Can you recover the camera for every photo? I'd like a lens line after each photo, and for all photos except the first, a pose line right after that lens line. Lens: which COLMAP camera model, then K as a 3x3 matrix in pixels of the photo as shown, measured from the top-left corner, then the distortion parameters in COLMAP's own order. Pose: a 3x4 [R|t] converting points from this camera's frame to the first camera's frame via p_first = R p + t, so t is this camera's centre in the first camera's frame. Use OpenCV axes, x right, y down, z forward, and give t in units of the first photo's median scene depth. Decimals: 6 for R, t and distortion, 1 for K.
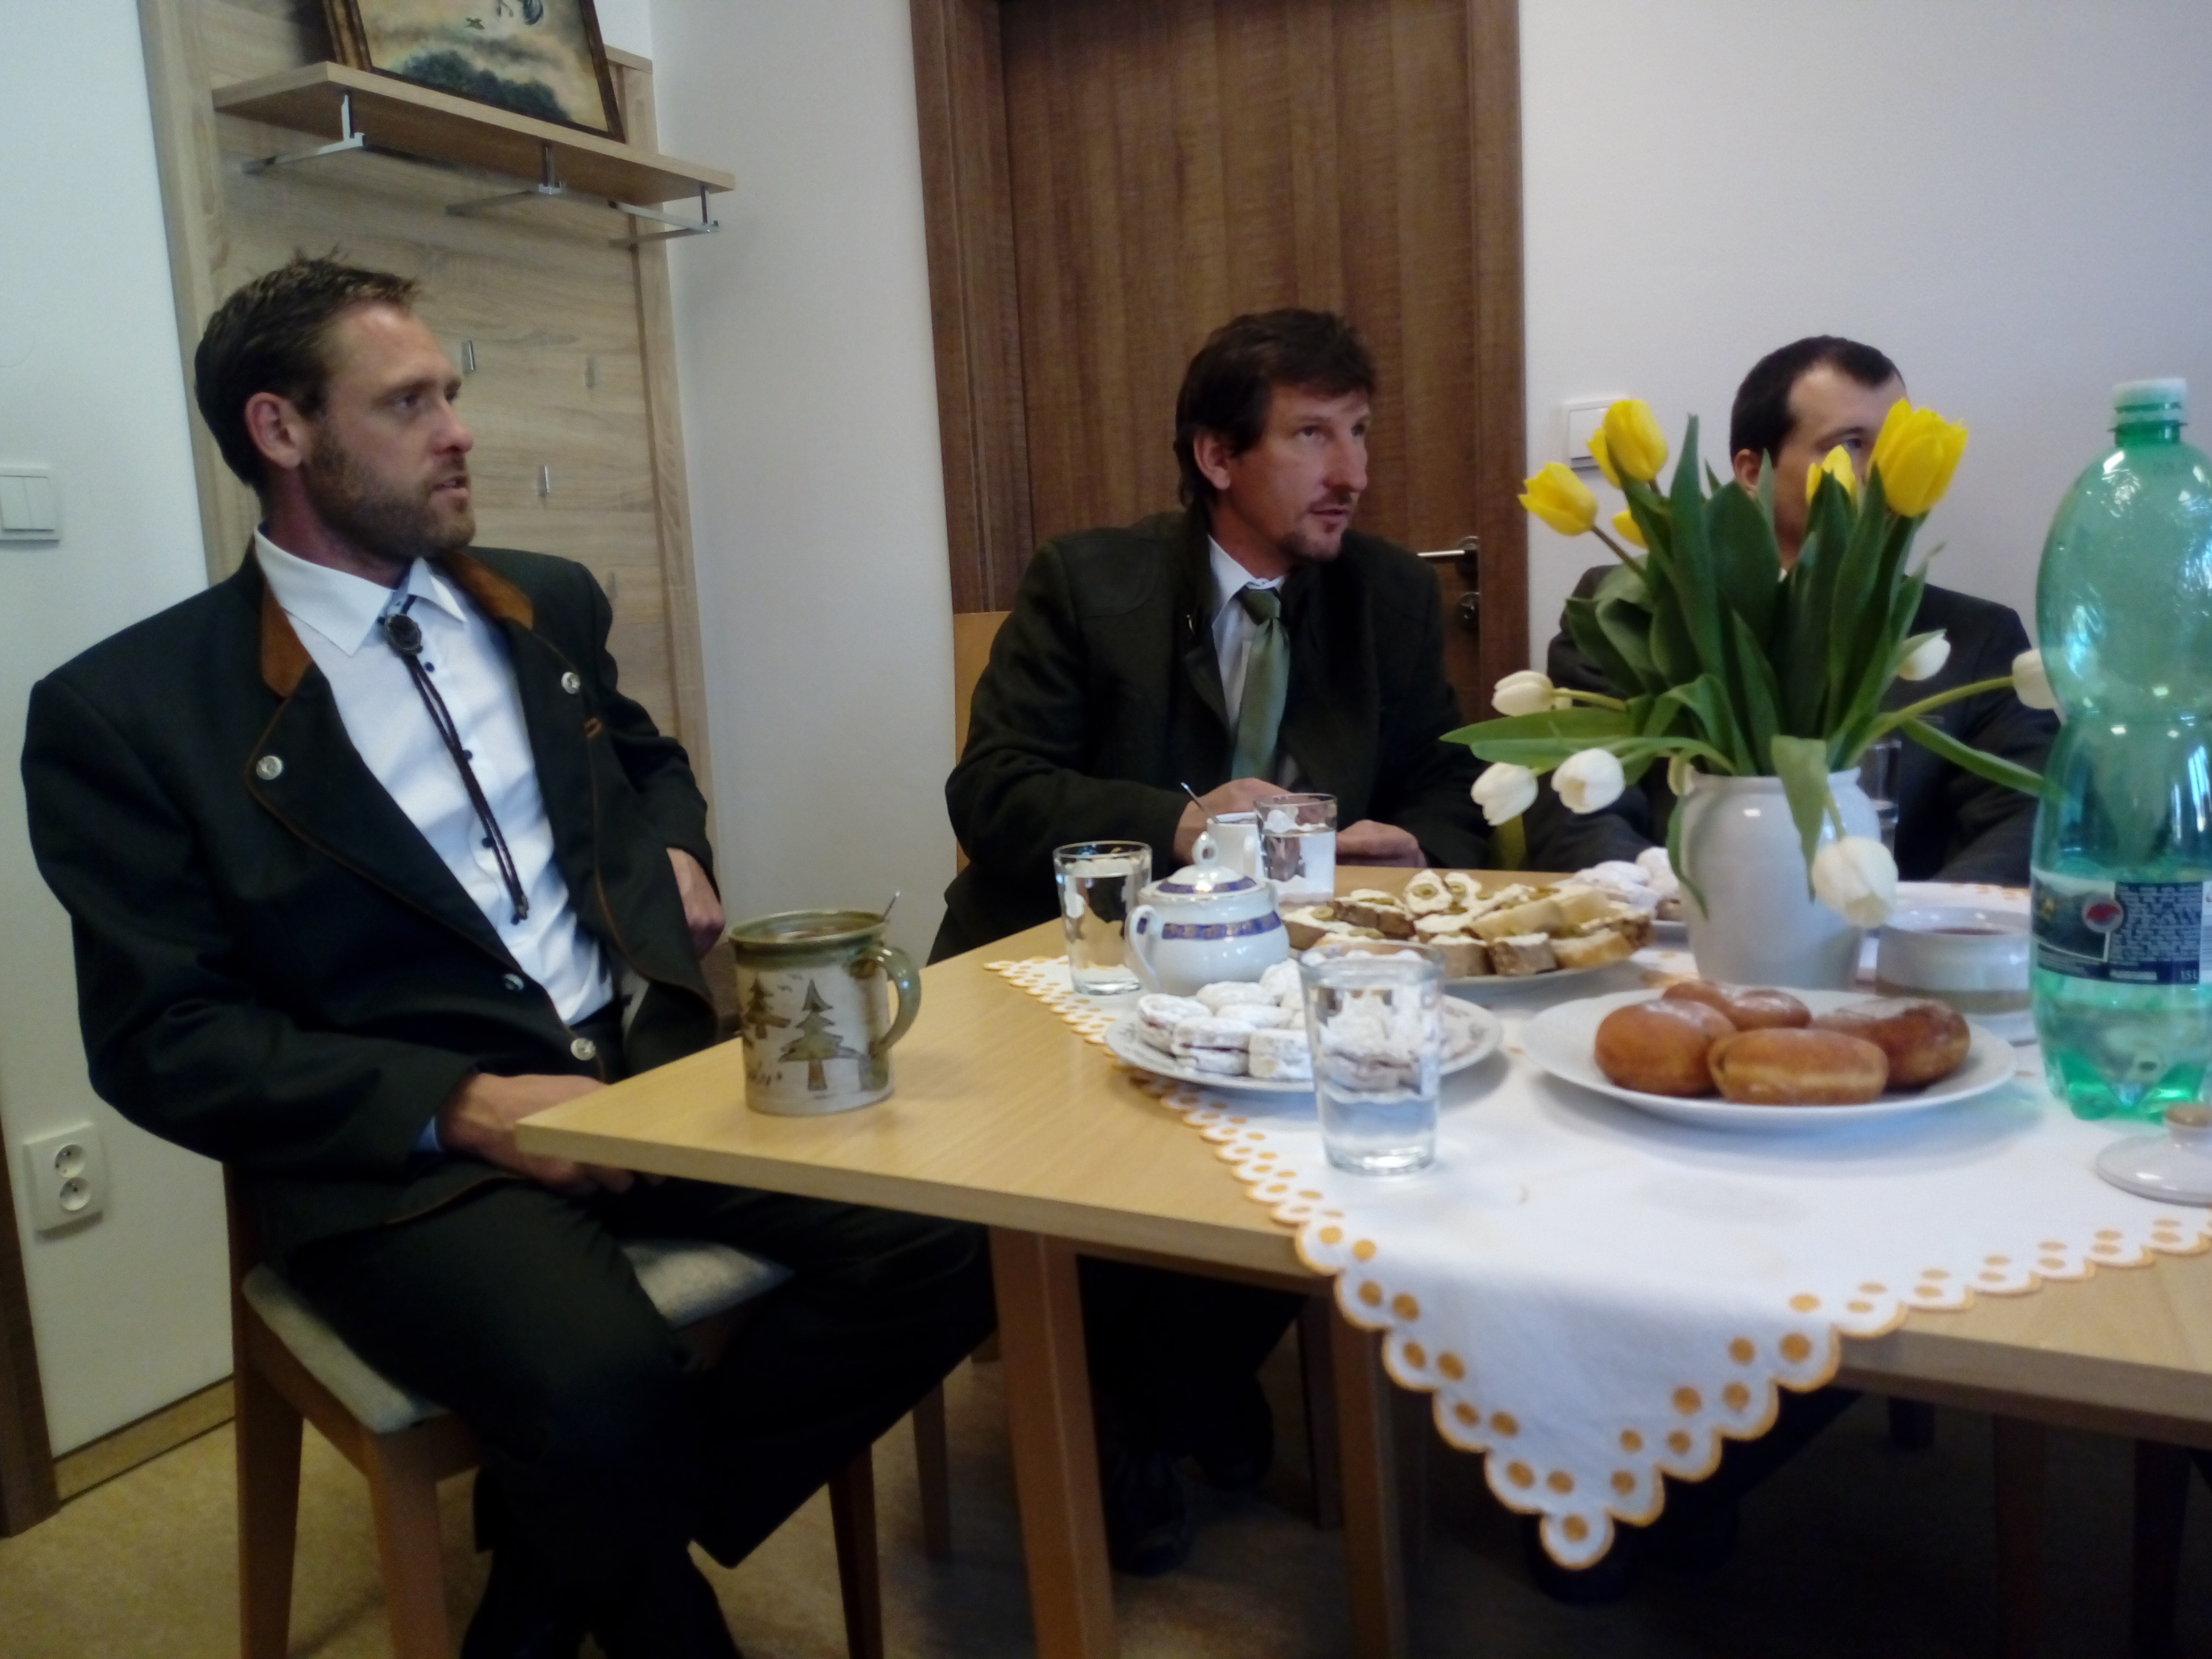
lens RADIAL K [[1701.4, 0, 1105.8], [0, 1701.4, 843.2], [0, 0, 1]] dist [0.010859, -0.014666]
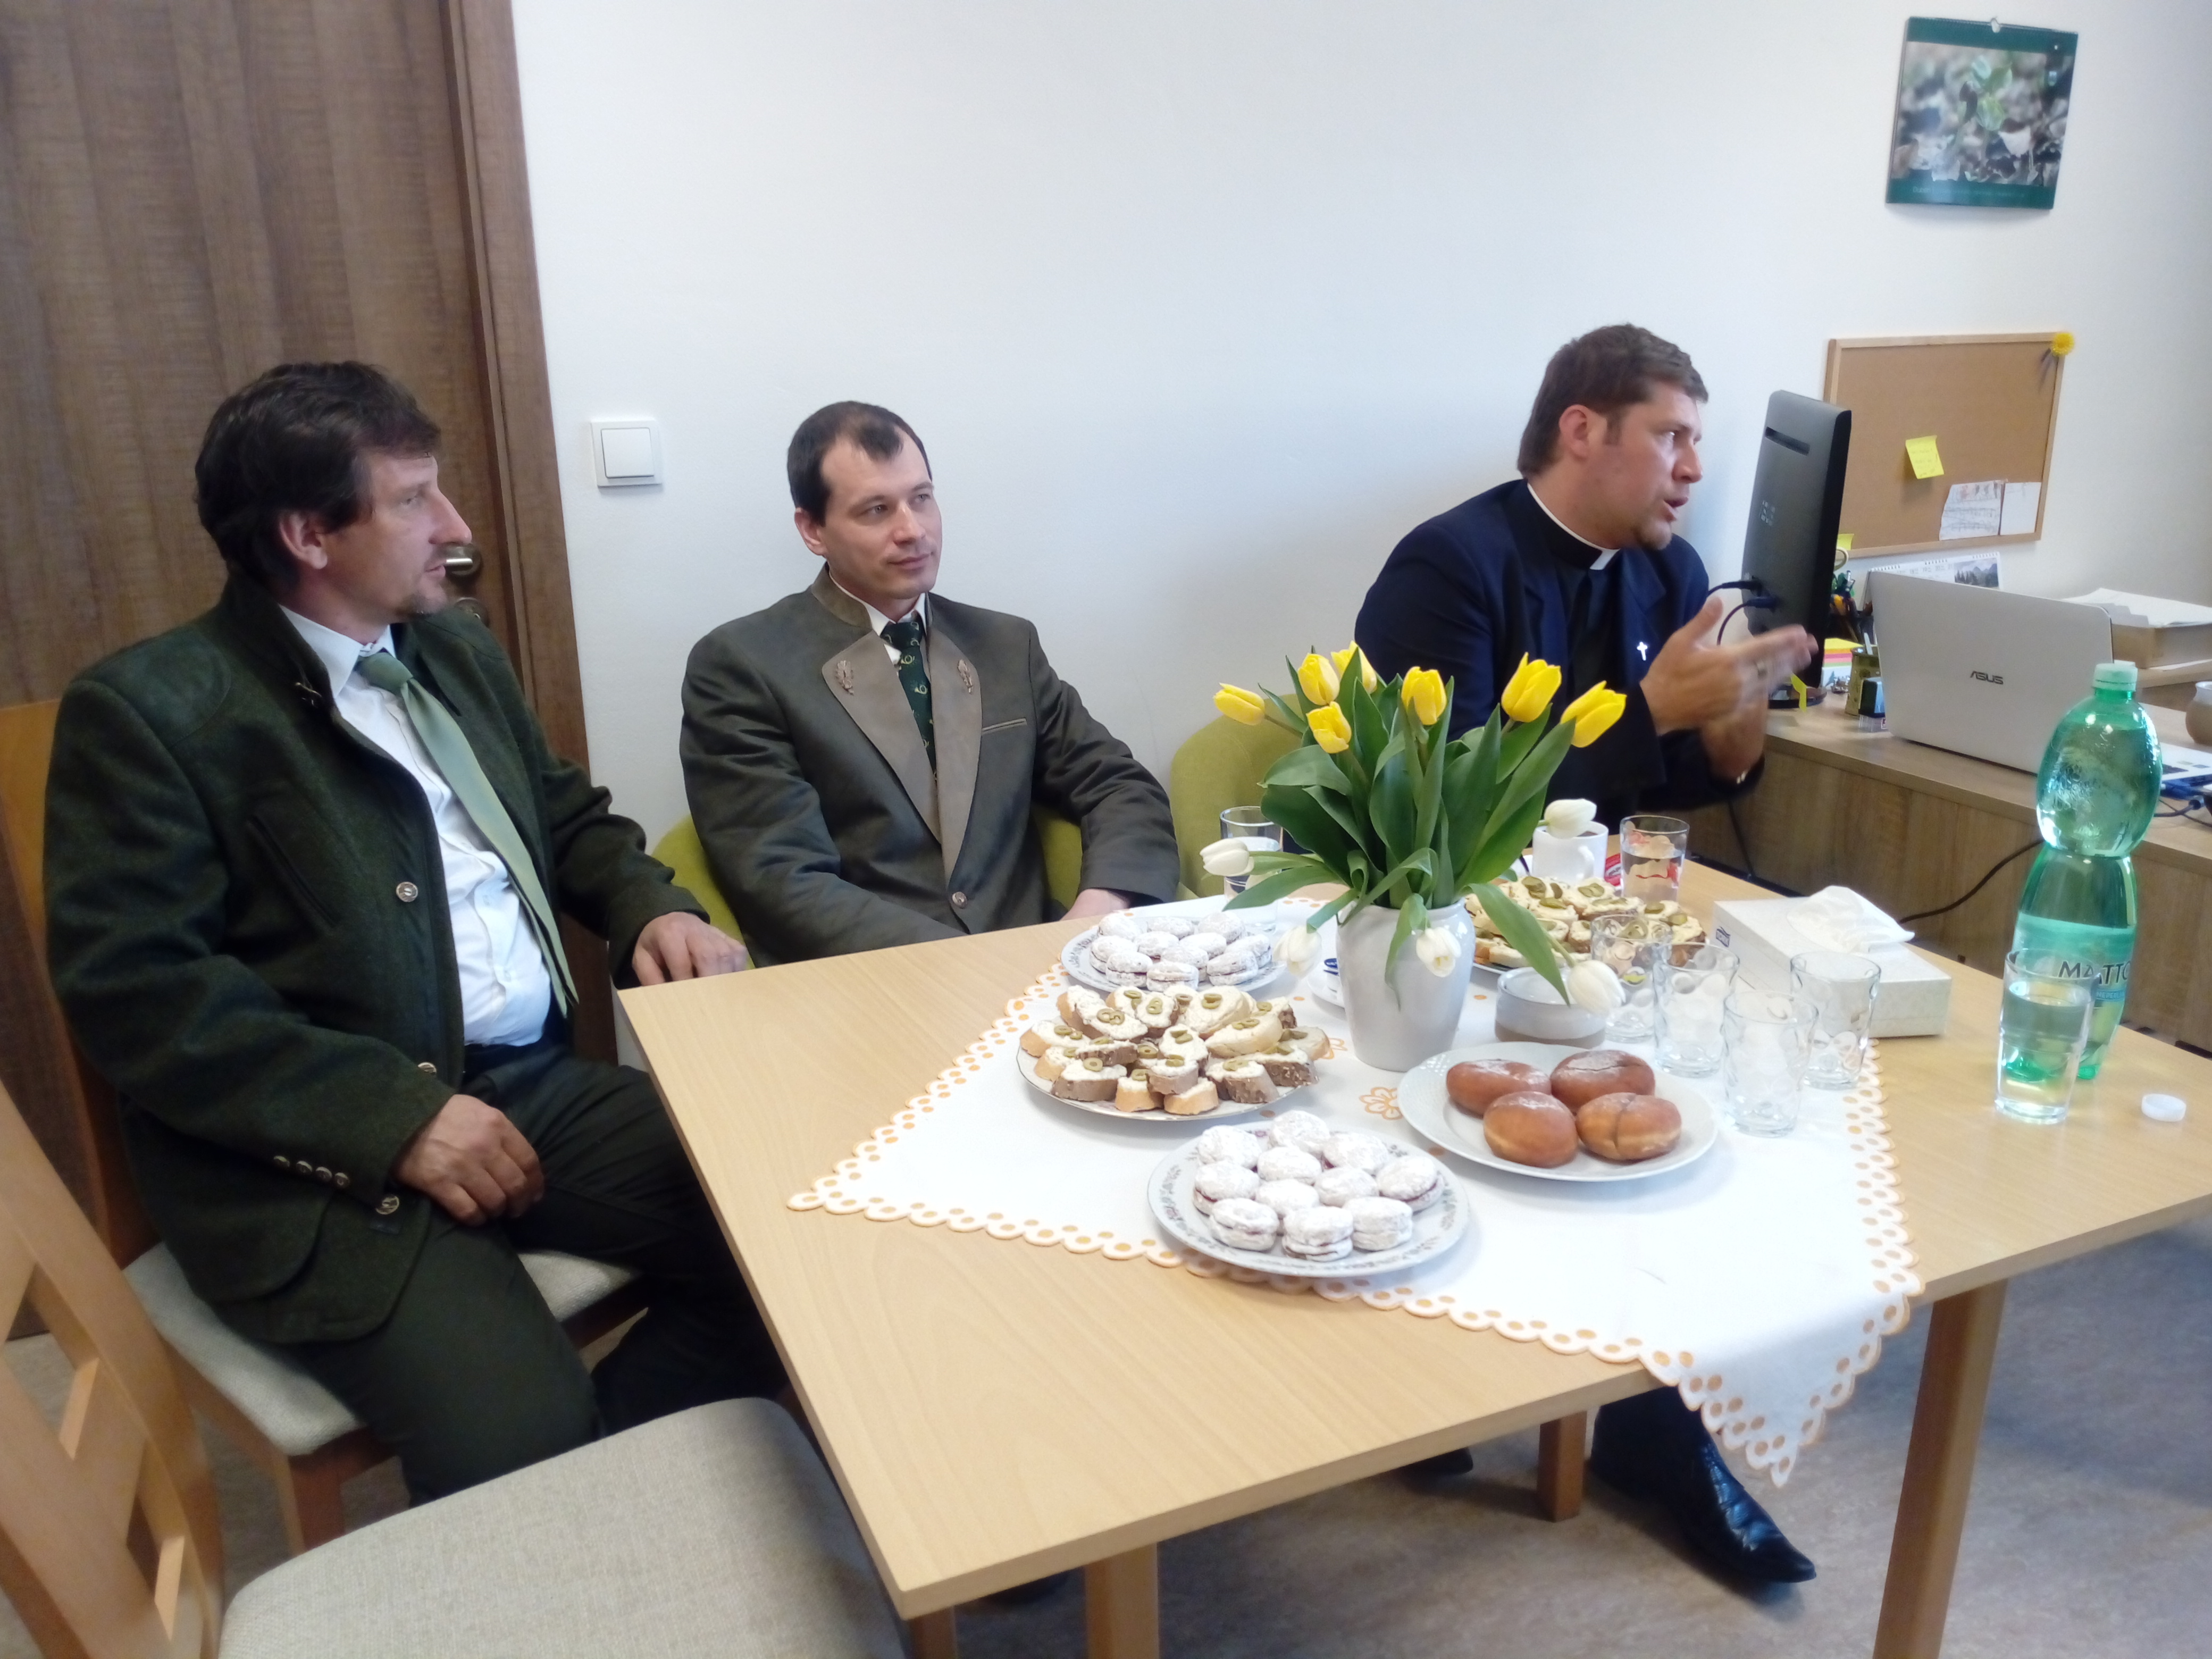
lens RADIAL K [[1701.4, 0, 1111.3], [0, 1701.4, 816.8], [0, 0, 1]] dist [0.010859, -0.014666]
pose [[0.604463, -0.173616, 0.777485, -0.327865], [0.094153, 0.984692, 0.146686, -0.131681], [-0.791050, -0.015463, 0.611556, 0.129474]]
